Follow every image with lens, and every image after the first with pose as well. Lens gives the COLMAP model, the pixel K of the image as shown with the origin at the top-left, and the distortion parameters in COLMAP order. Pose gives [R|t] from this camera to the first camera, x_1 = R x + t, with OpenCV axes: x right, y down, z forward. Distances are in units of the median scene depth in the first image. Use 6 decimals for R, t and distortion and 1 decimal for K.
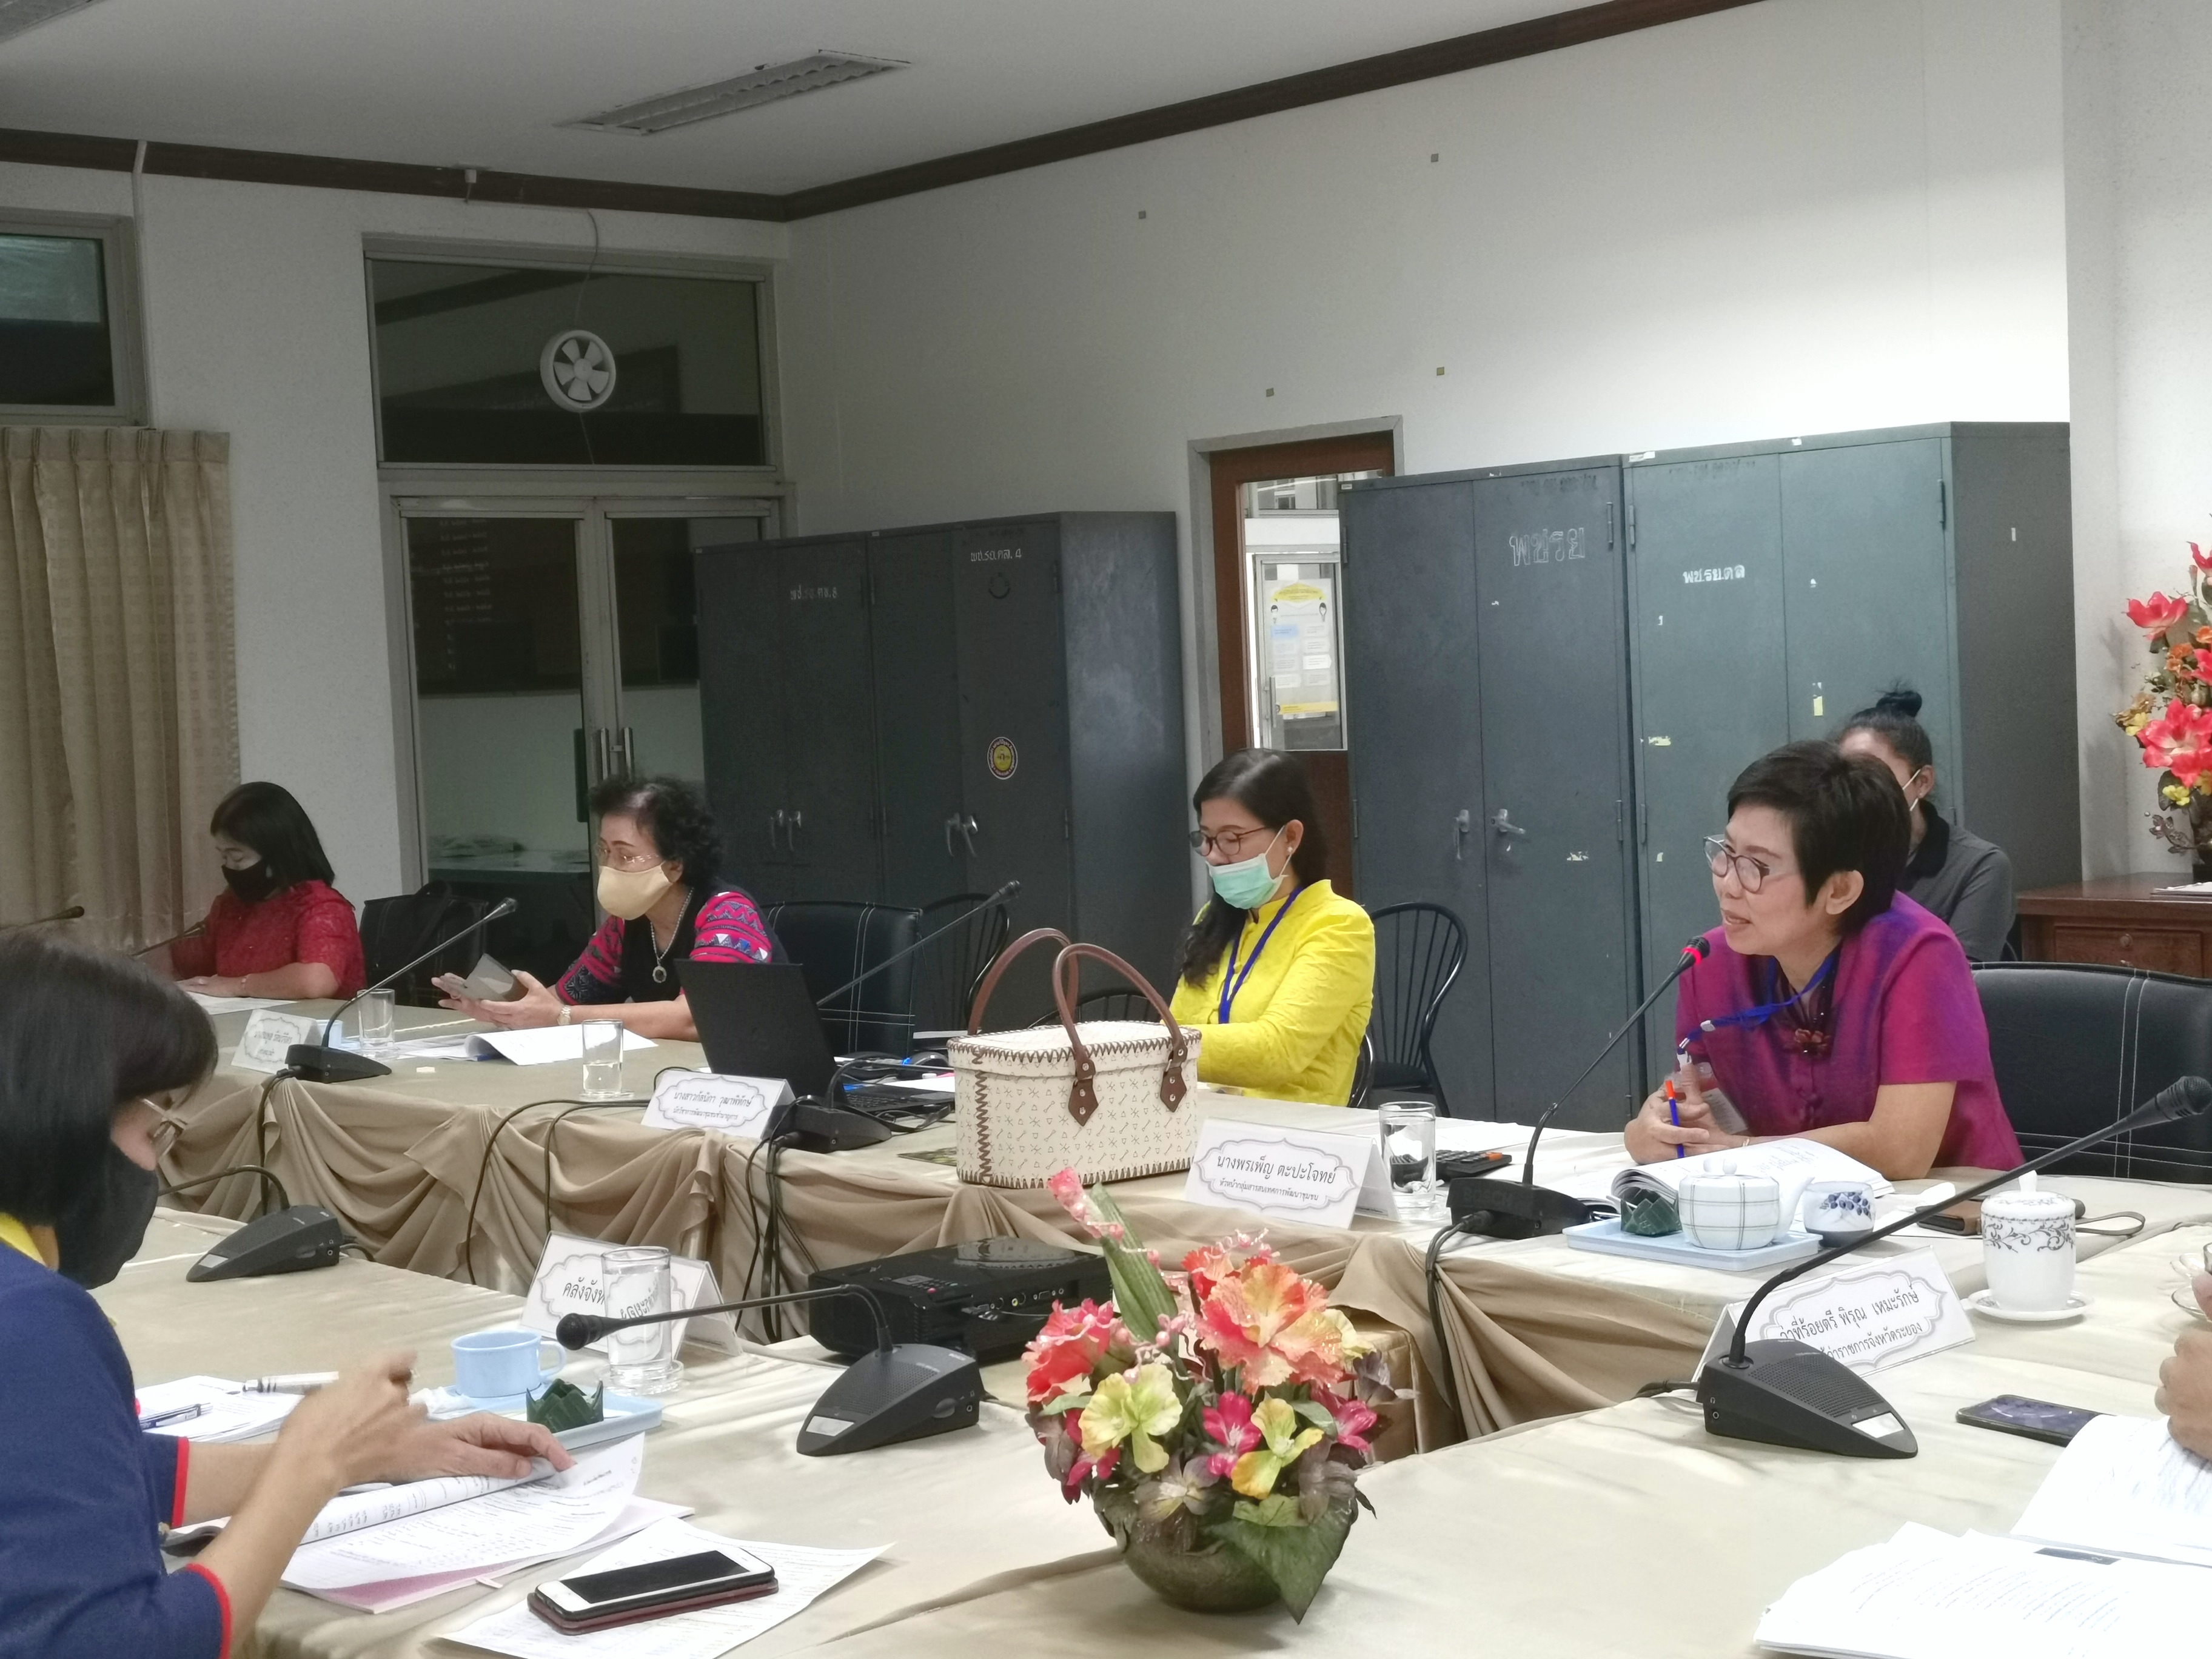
lens RADIAL K [[3134.9, 0, 1105.4], [0, 3134.9, 821.2], [0, 0, 1]] dist [0.037031, 0.019246]
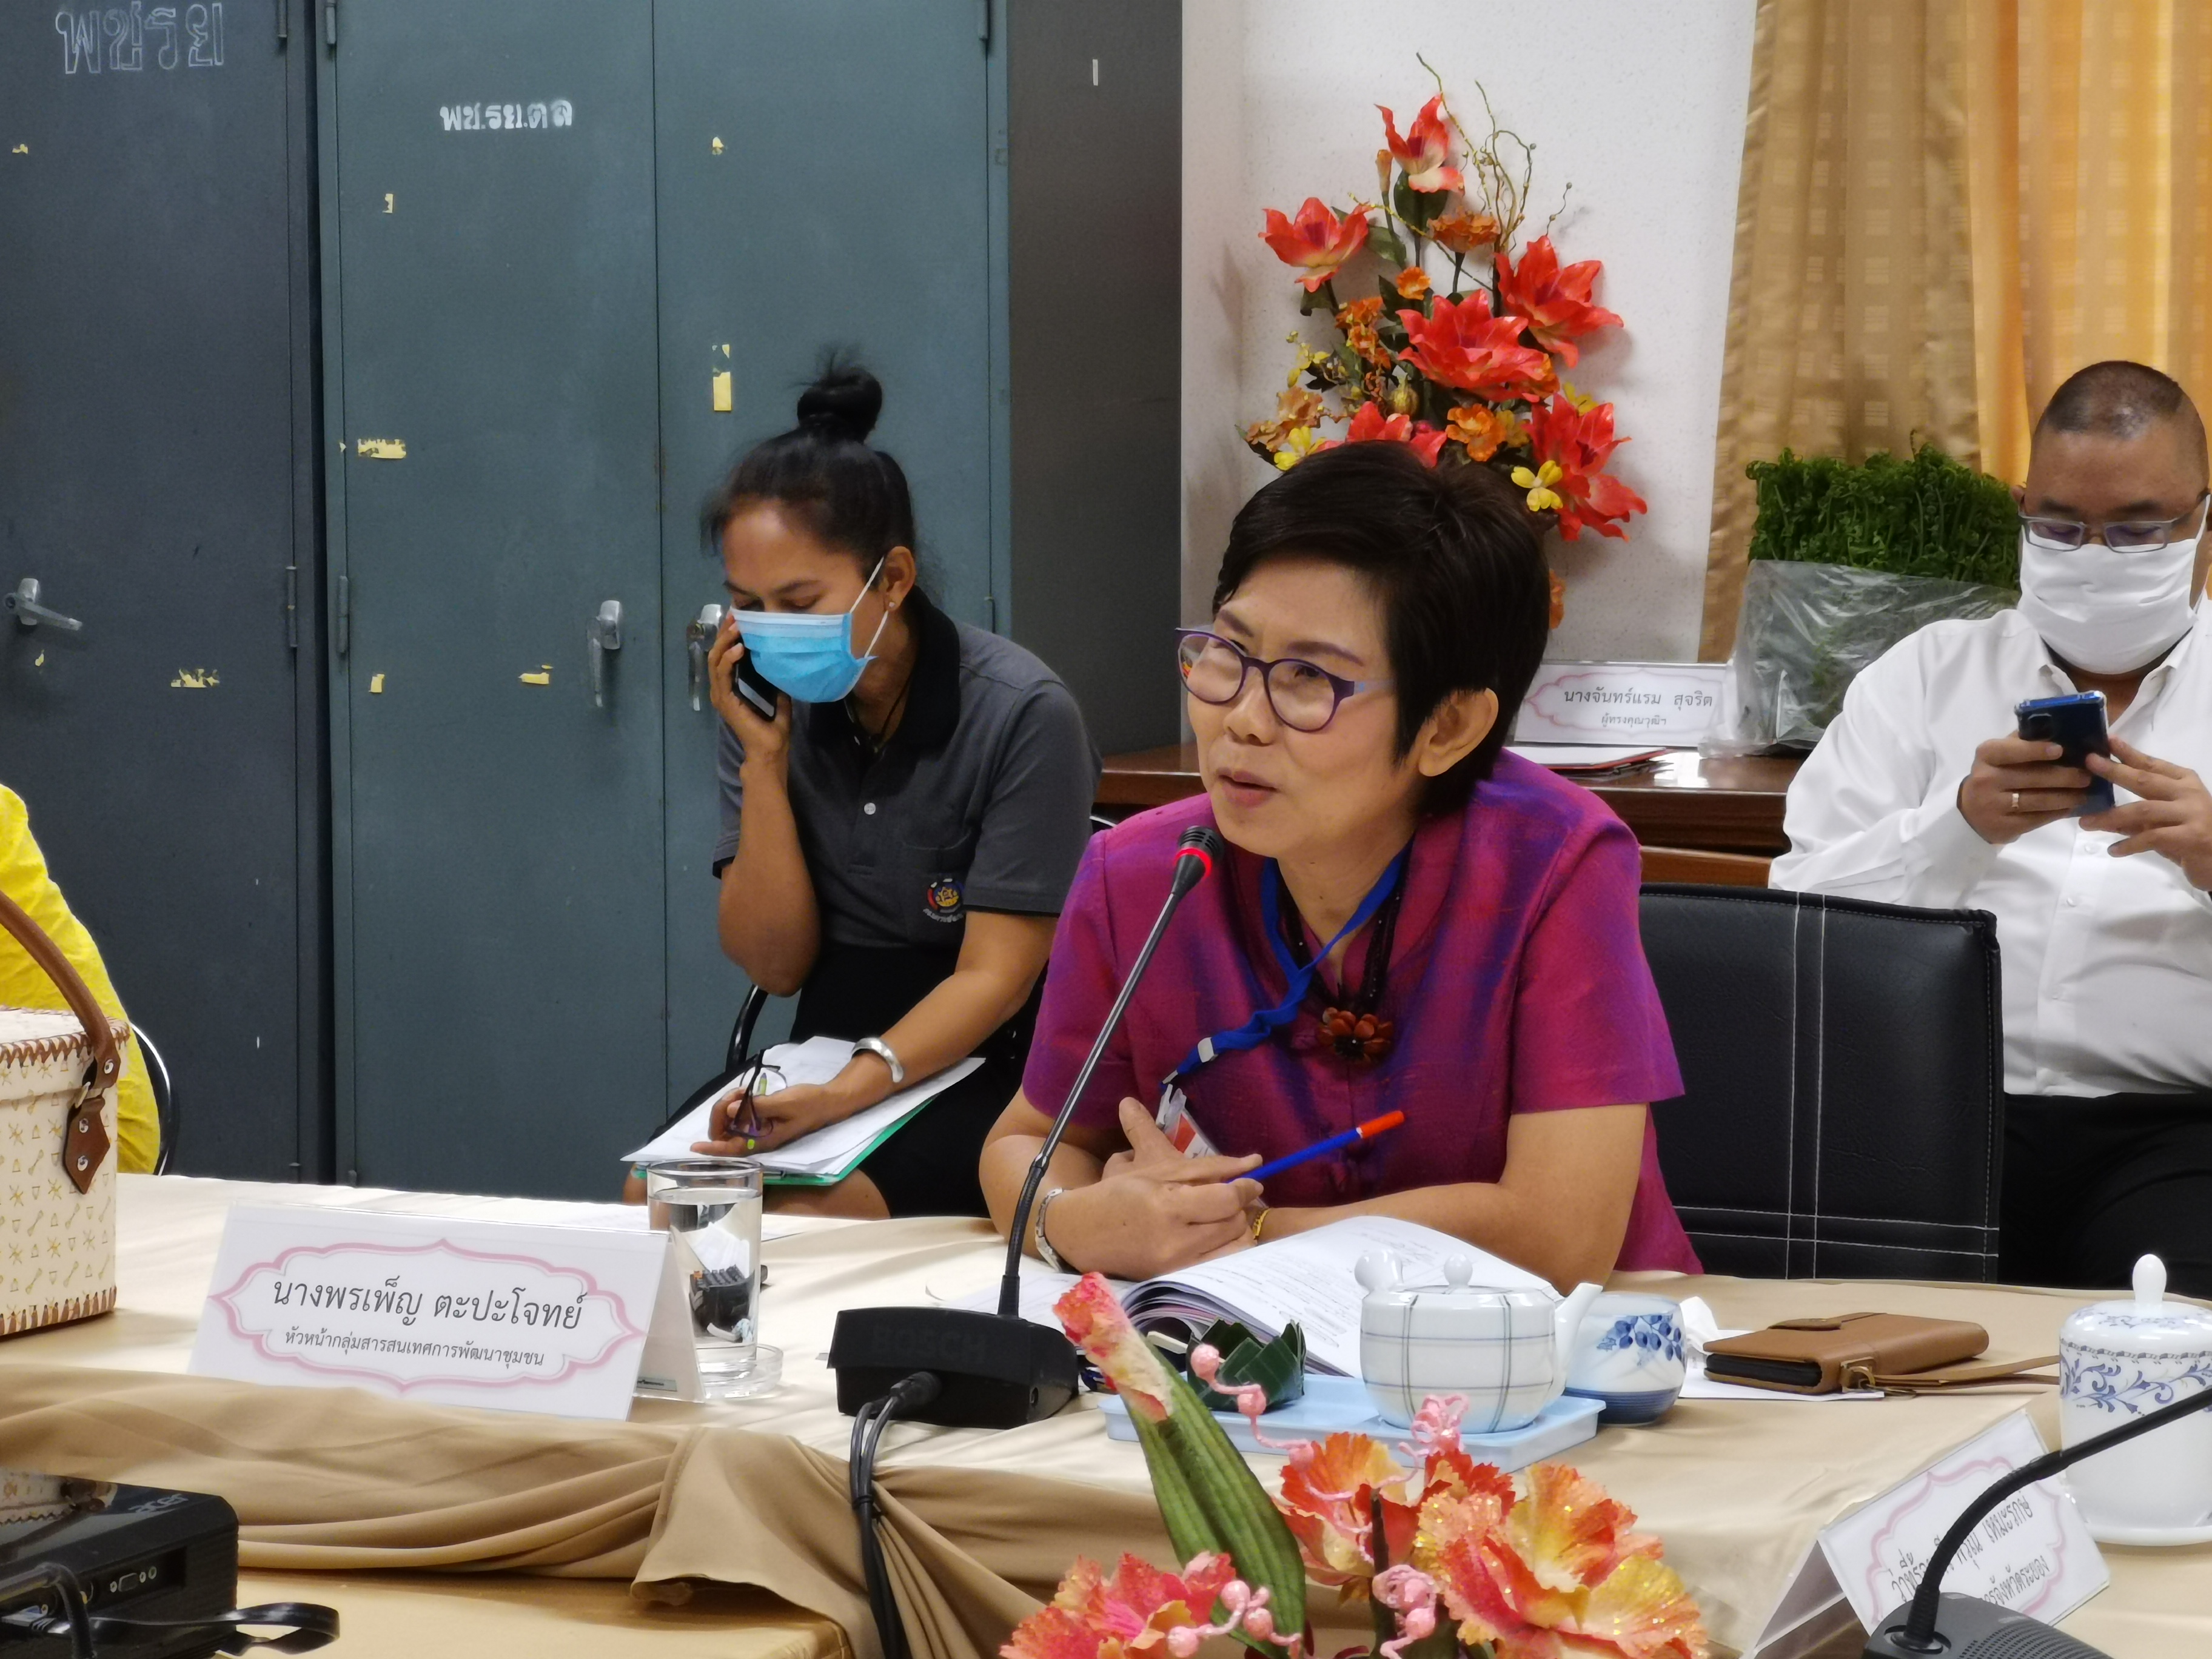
lens RADIAL K [[6250.1, 0, 1106.0], [0, 6250.1, 829.5], [0, 0, 1]] dist [0.899470, -11.867439]
pose [[0.913579, 0.007821, 0.406586, -0.231555], [-0.020625, 0.999419, 0.027118, 0.009650], [-0.406138, -0.033161, 0.913210, 0.073969]]
